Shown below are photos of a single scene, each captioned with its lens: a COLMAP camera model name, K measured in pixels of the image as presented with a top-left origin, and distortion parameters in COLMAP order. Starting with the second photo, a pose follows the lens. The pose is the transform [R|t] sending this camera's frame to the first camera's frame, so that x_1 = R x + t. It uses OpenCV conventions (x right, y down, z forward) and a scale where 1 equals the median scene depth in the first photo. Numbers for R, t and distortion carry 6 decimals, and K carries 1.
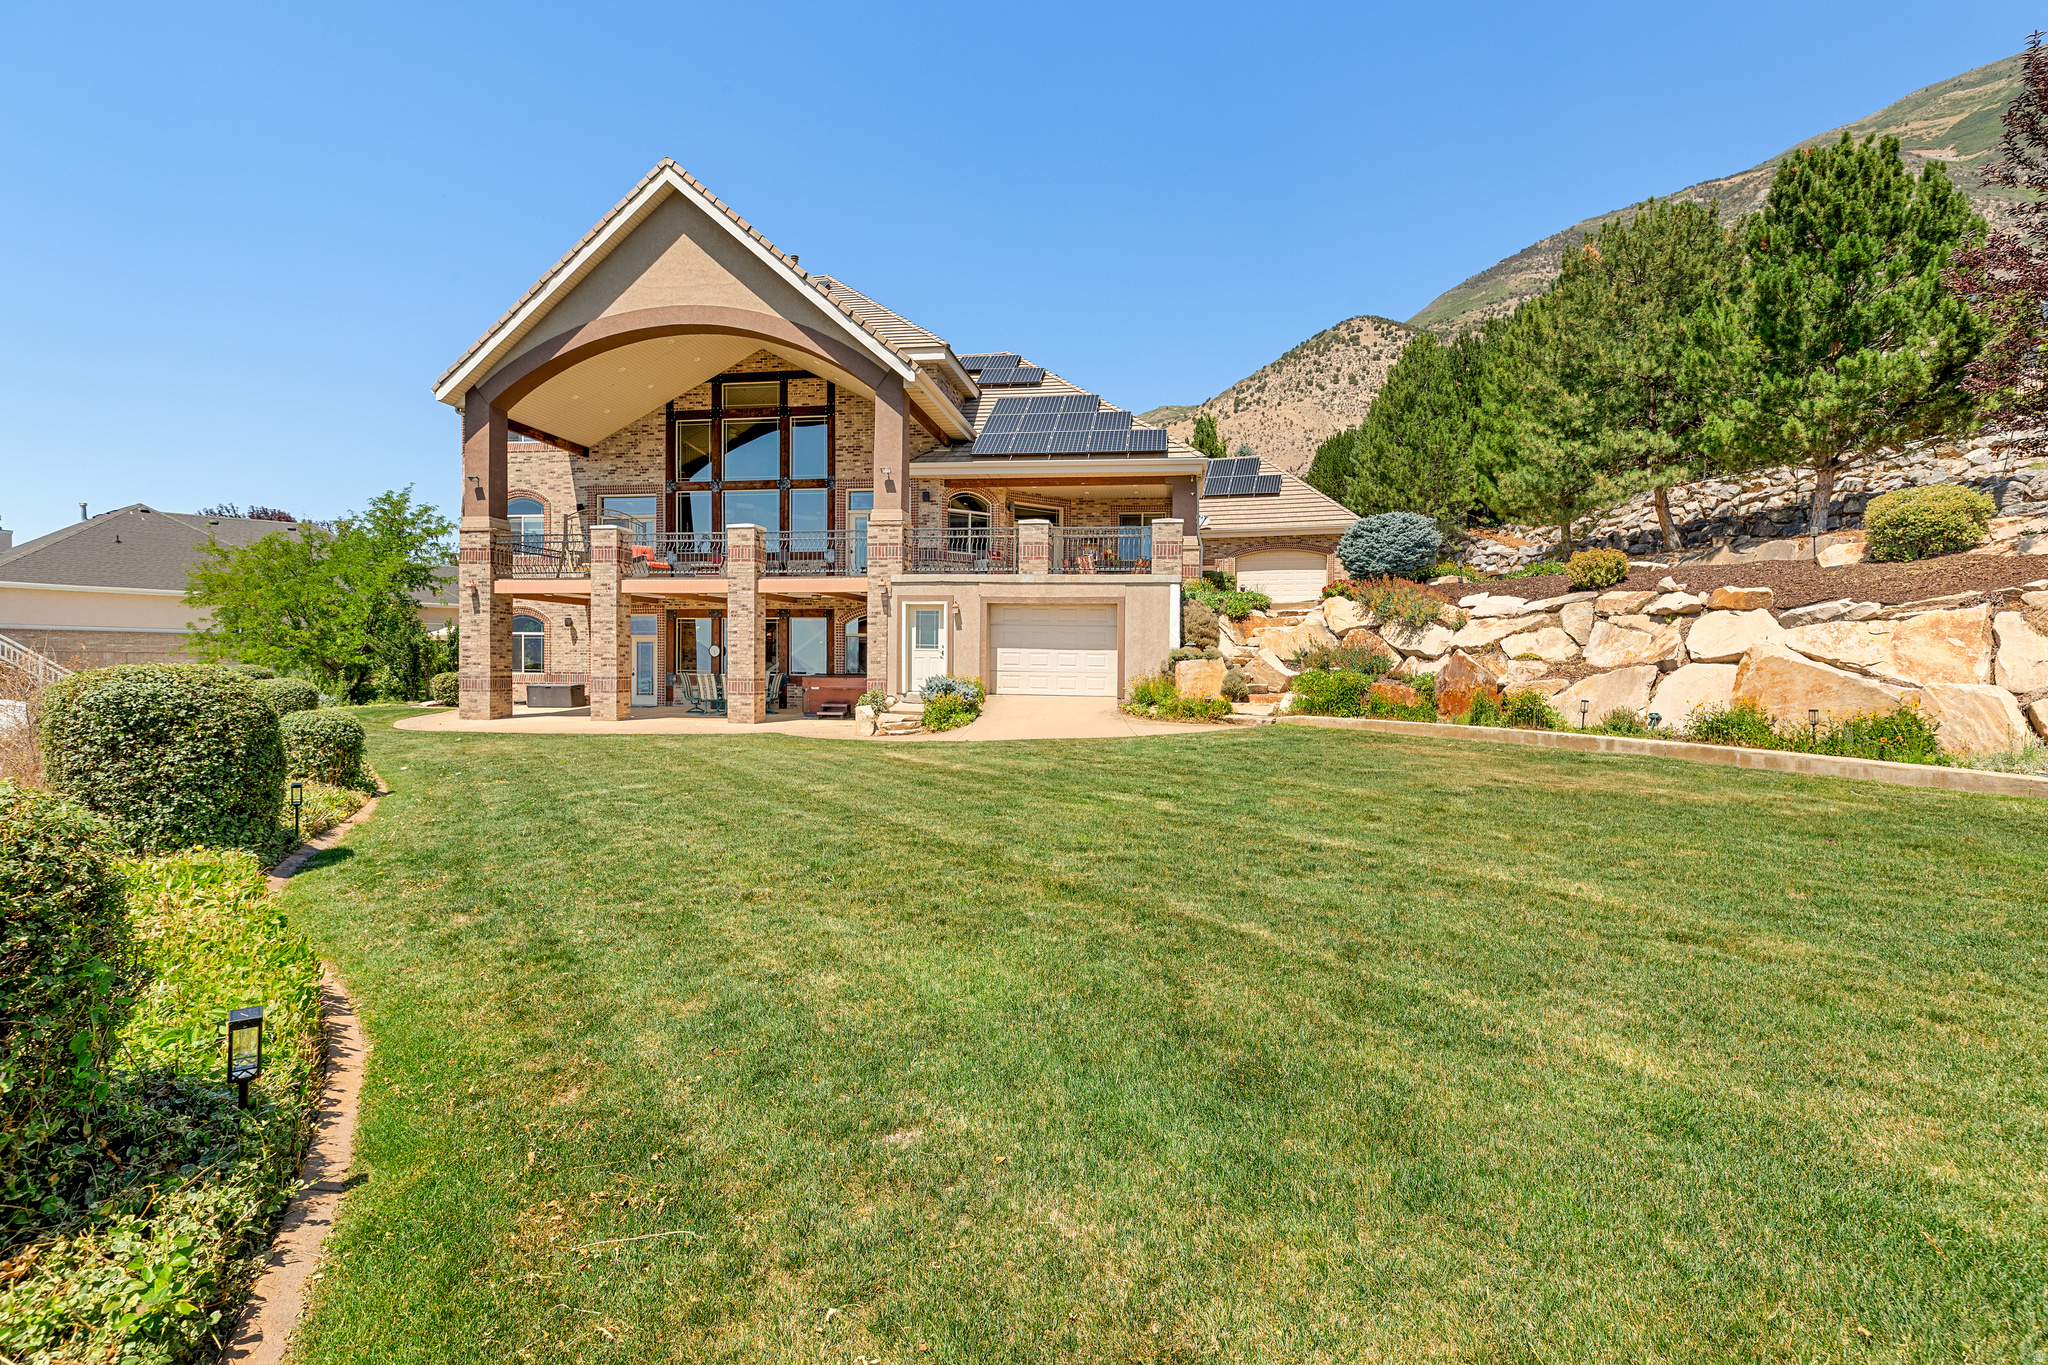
lens RADIAL K [[967.2, 0, 1021.9], [0, 967.2, 658.5], [0, 0, 1]] dist [-0.007149, 0.001230]
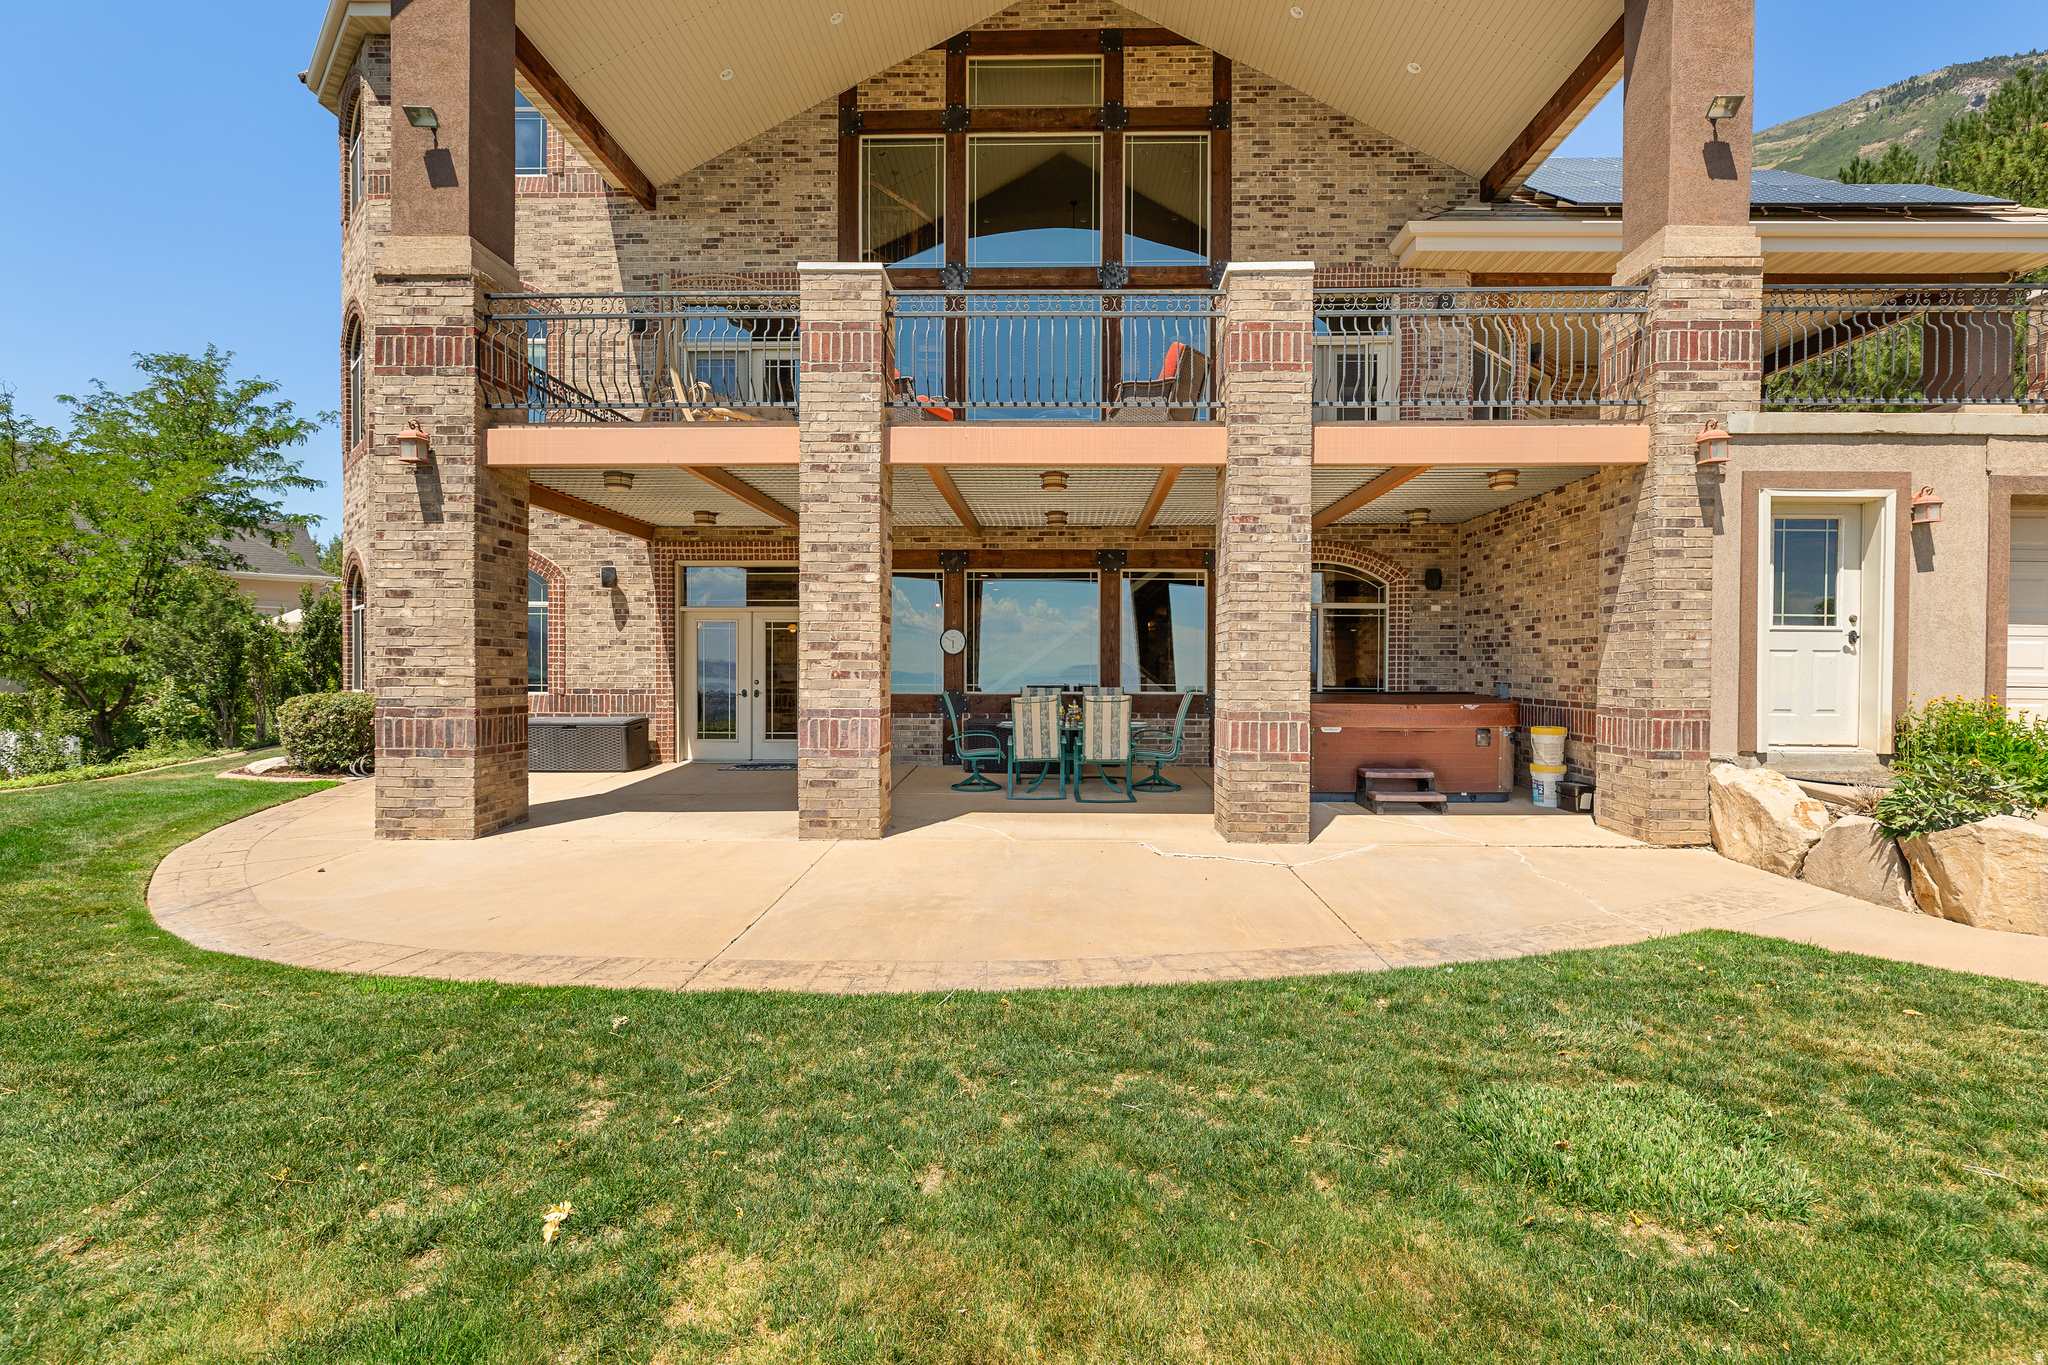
lens RADIAL K [[967.2, 0, 1027.0], [0, 967.2, 663.8], [0, 0, 1]] dist [-0.007149, 0.001230]
pose [[0.992165, -0.004114, 0.124864, -0.367933], [0.003893, 0.999990, 0.002015, 0.002046], [-0.124871, -0.001514, 0.992172, 0.587548]]
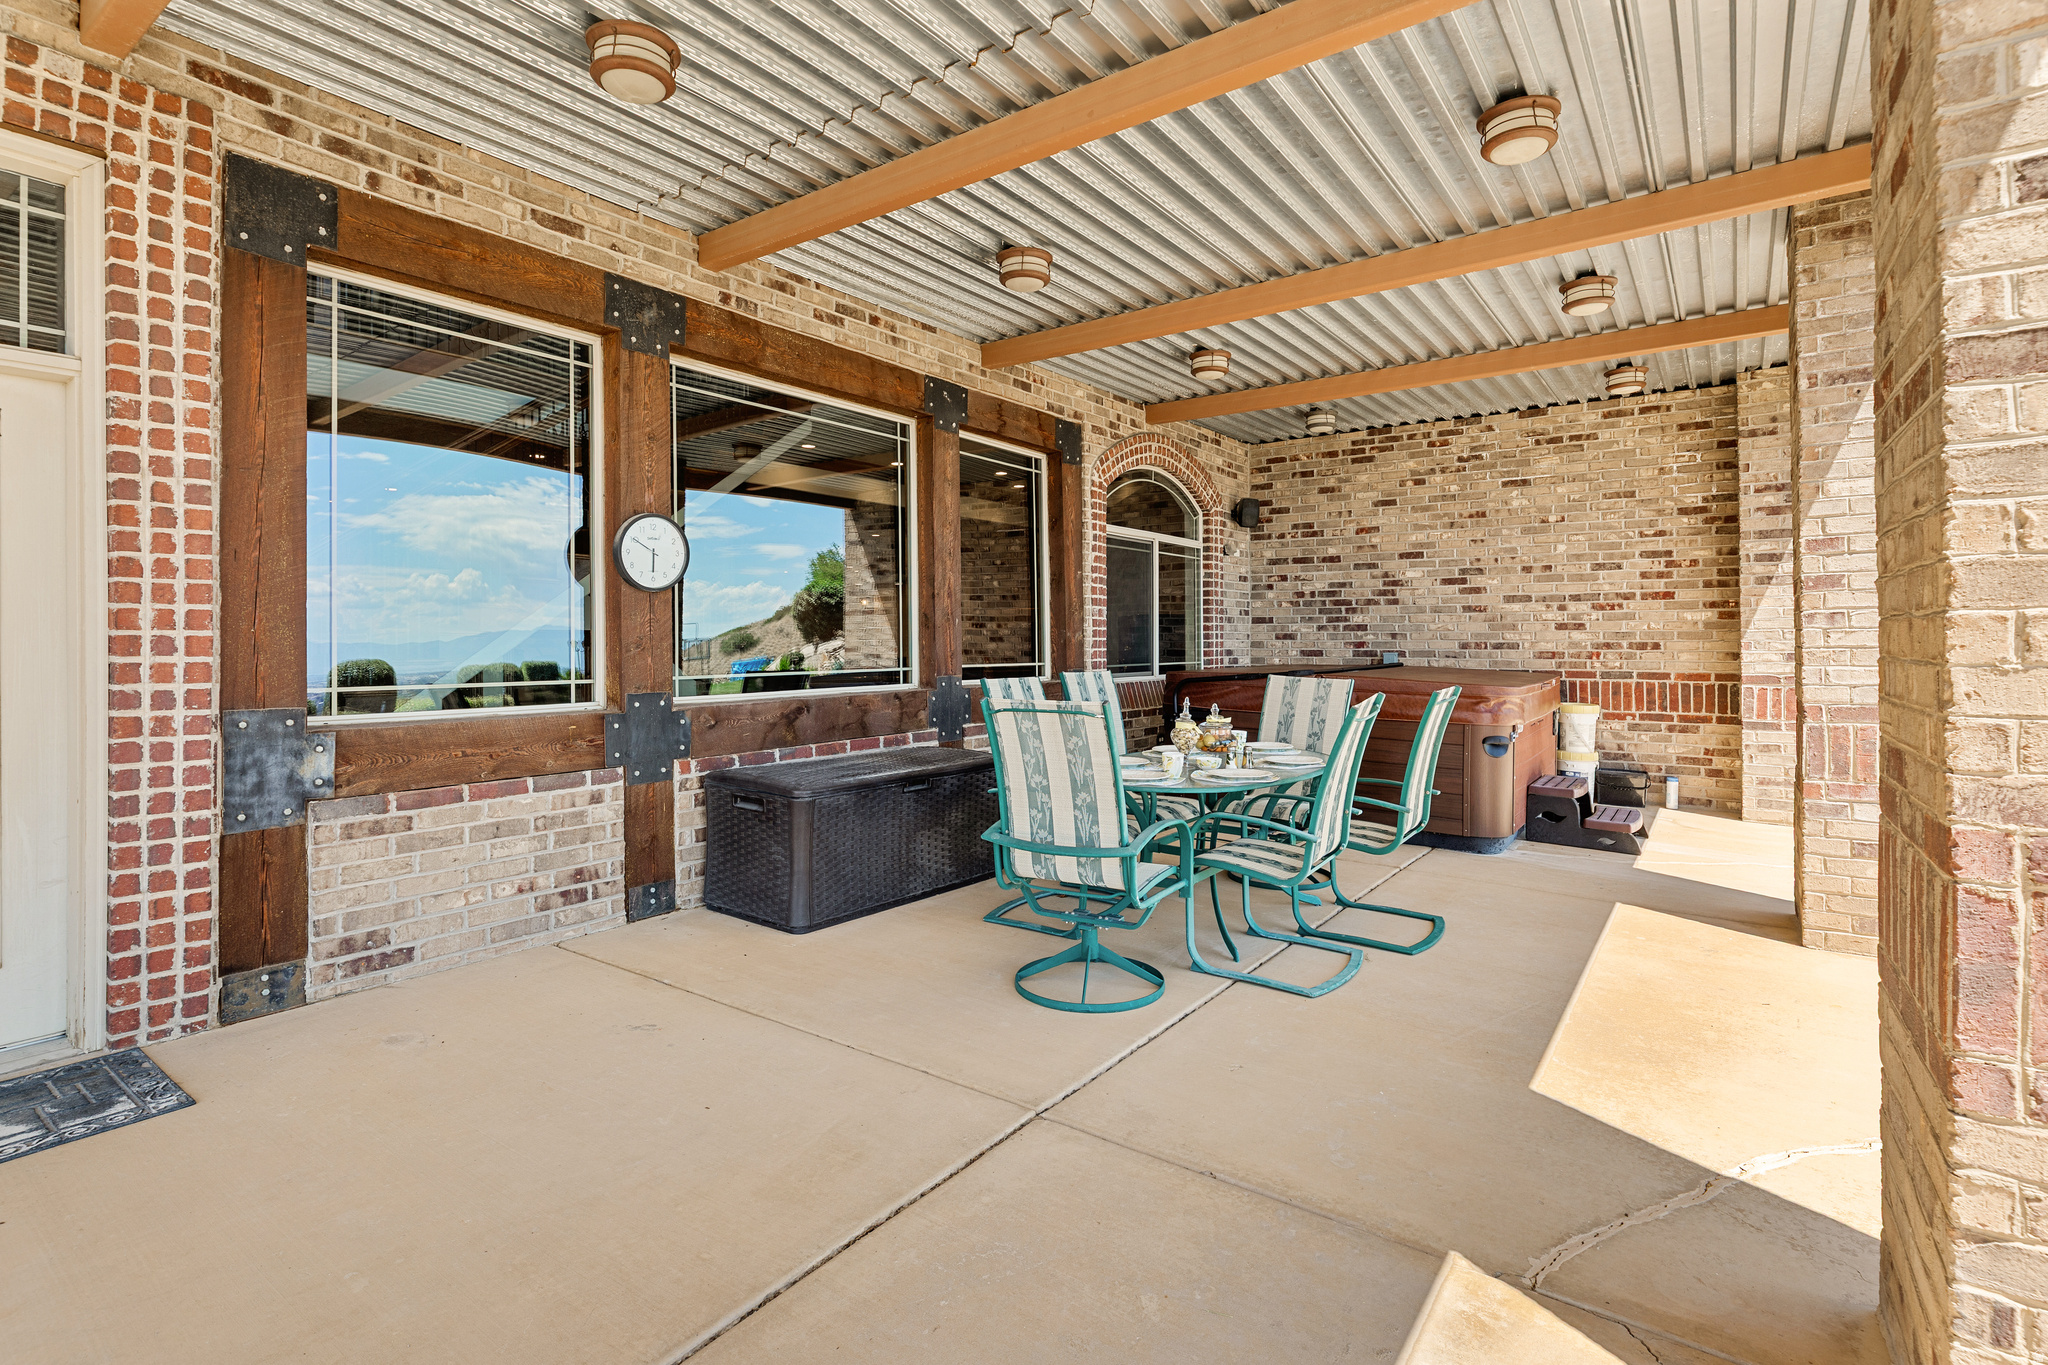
lens RADIAL K [[967.2, 0, 1022.3], [0, 967.2, 635.9], [0, 0, 1]] dist [-0.007149, 0.001230]
pose [[0.453354, -0.005637, 0.891313, -0.427463], [0.001615, 0.999984, 0.005503, 0.003944], [-0.891329, -0.001055, 0.453356, 0.810261]]
